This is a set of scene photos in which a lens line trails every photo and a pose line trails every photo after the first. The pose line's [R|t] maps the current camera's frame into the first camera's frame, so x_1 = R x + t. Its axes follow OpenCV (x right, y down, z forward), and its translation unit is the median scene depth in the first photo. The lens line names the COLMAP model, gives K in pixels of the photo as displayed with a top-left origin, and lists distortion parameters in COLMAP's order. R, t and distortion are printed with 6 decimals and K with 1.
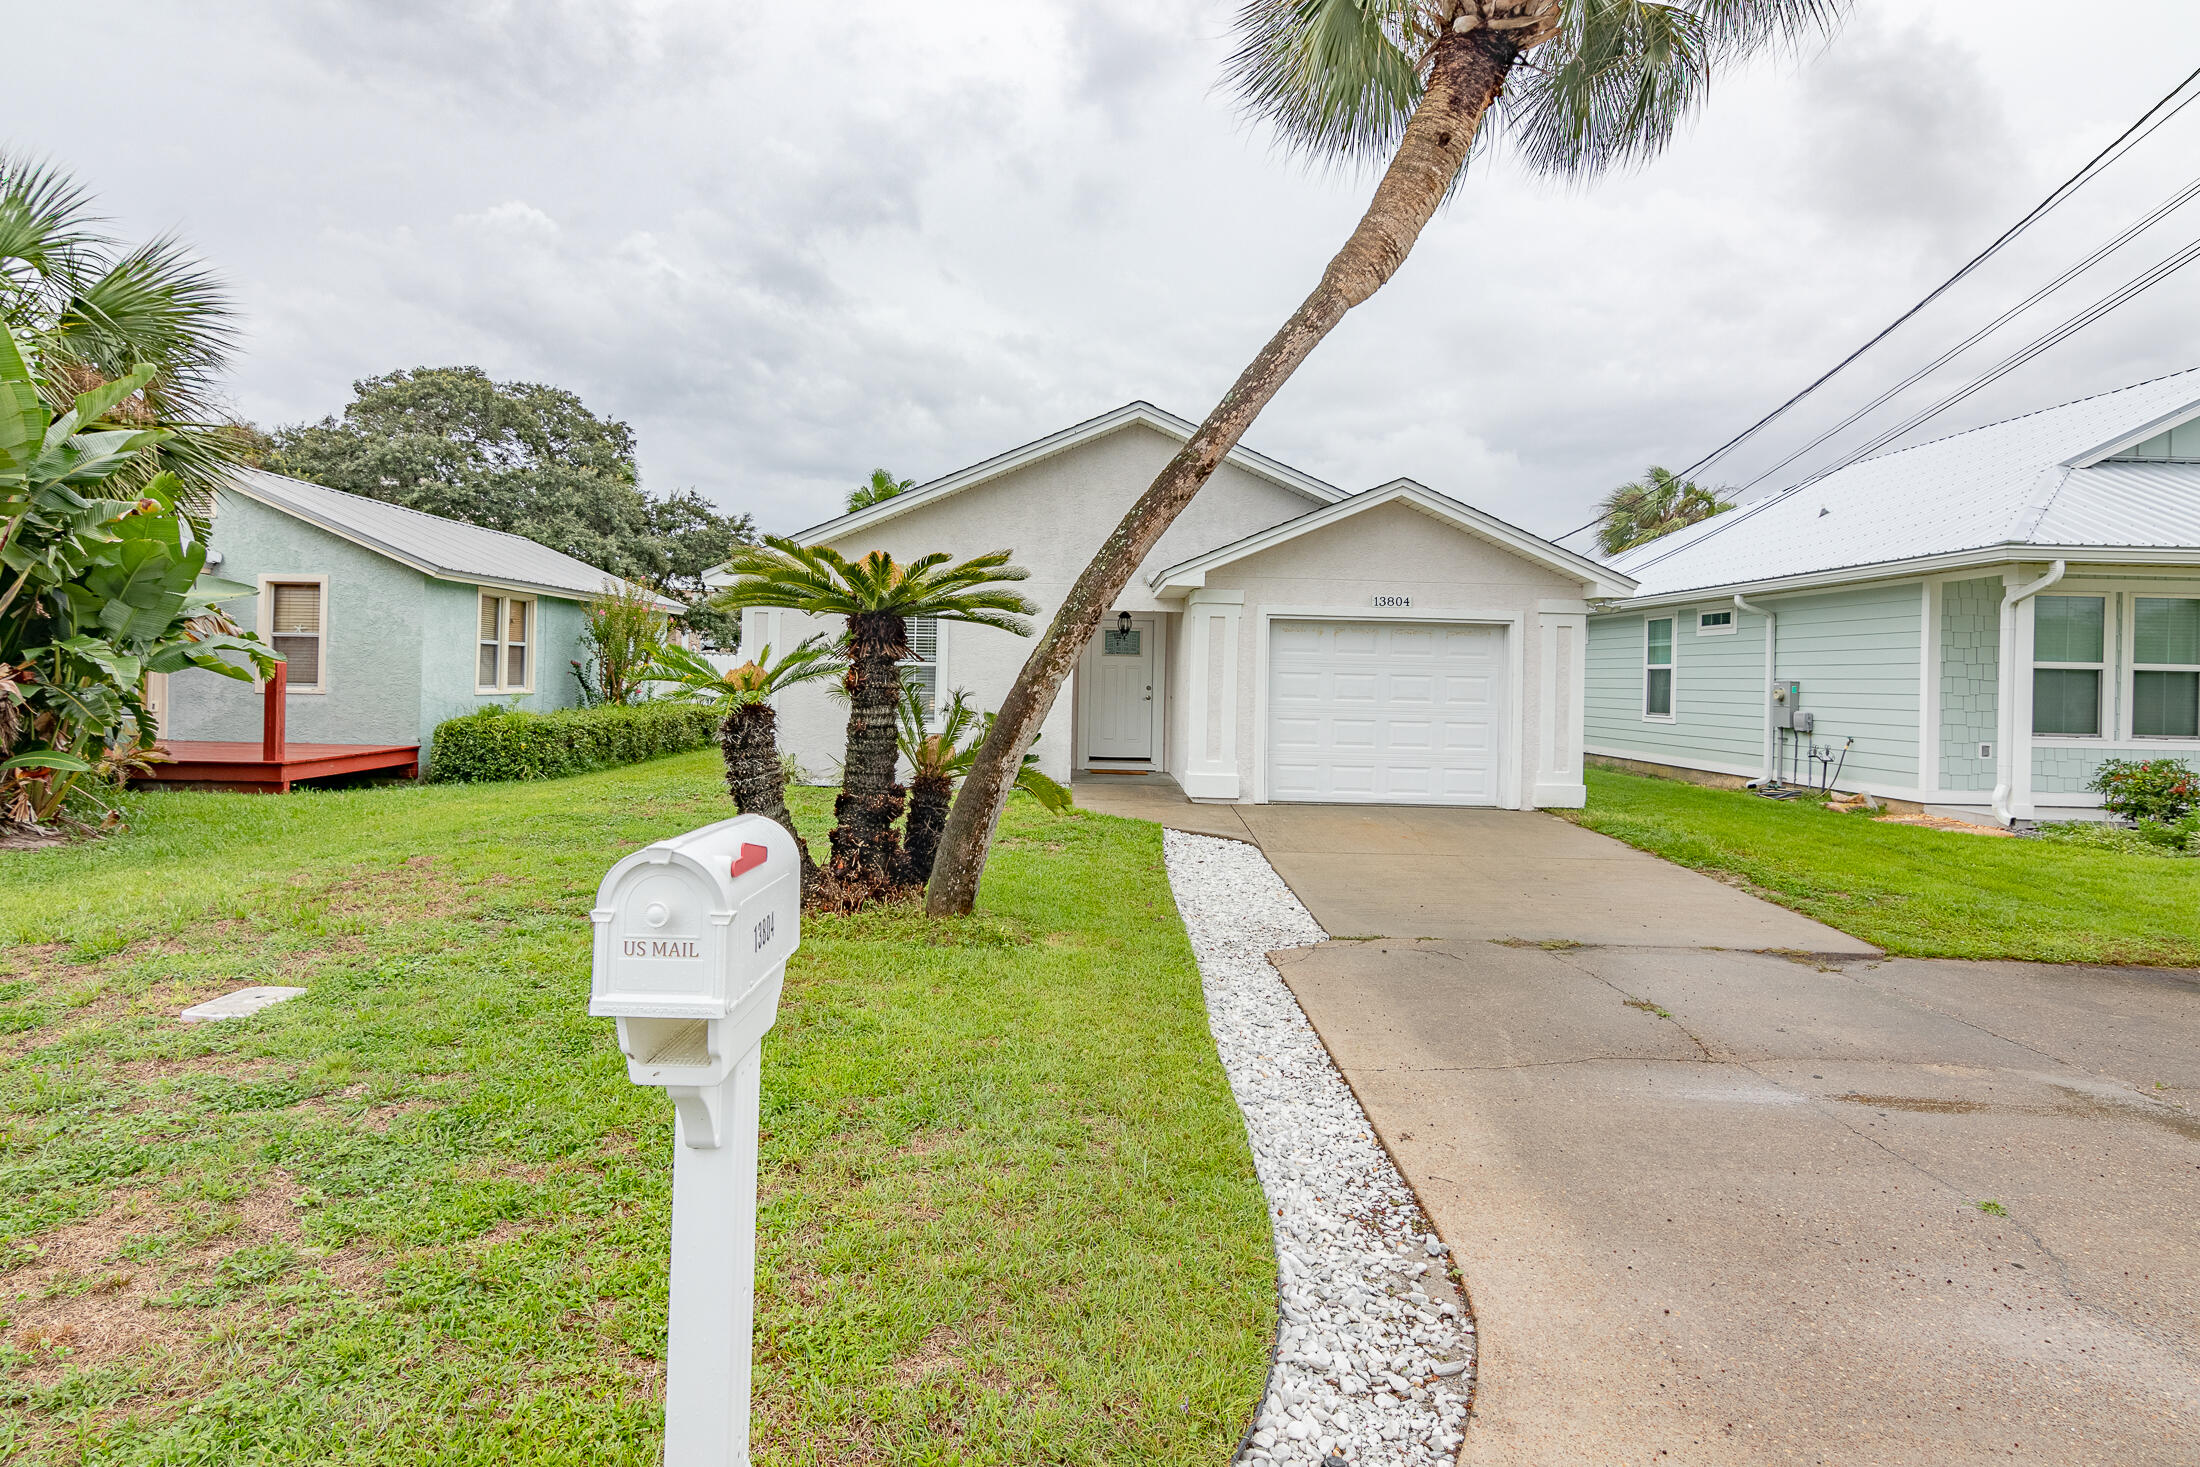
lens RADIAL K [[1137.1, 0, 1062.9], [0, 1137.1, 671.1], [0, 0, 1]] dist [0.000110, 0.001038]
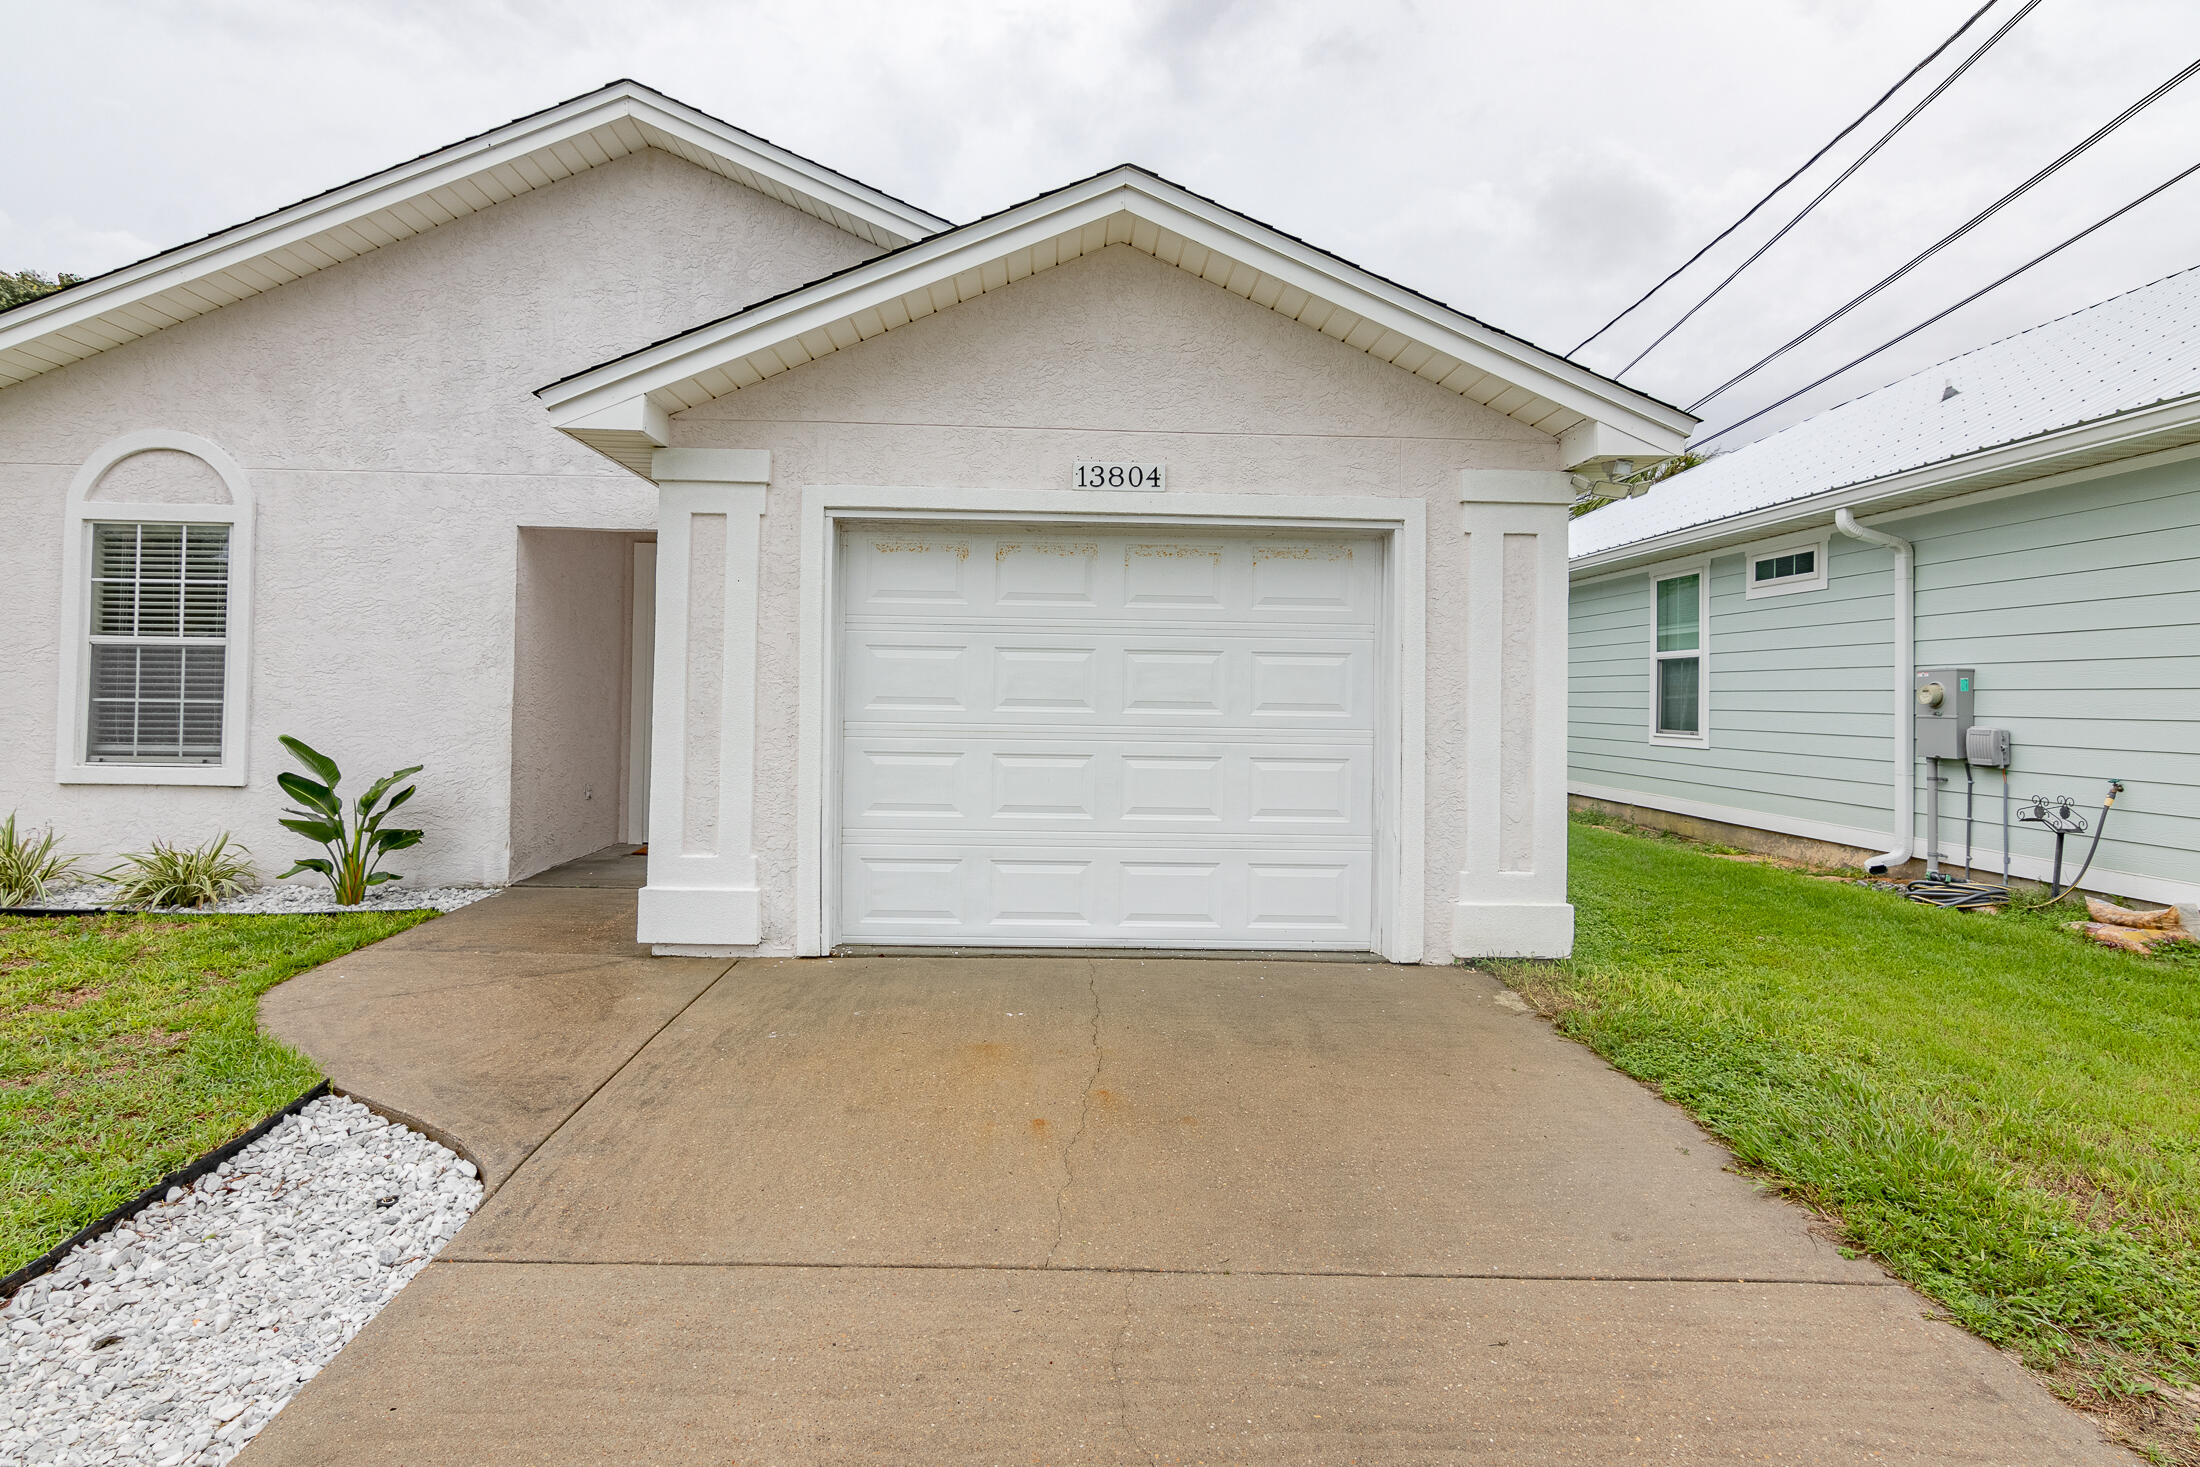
lens RADIAL K [[1137.1, 0, 1062.9], [0, 1137.1, 671.1], [0, 0, 1]] dist [0.000110, 0.001038]
pose [[0.999600, -0.005964, 0.027659, 0.225043], [0.006405, 0.999853, -0.015886, 0.016078], [-0.027560, 0.016057, 0.999491, 0.506112]]
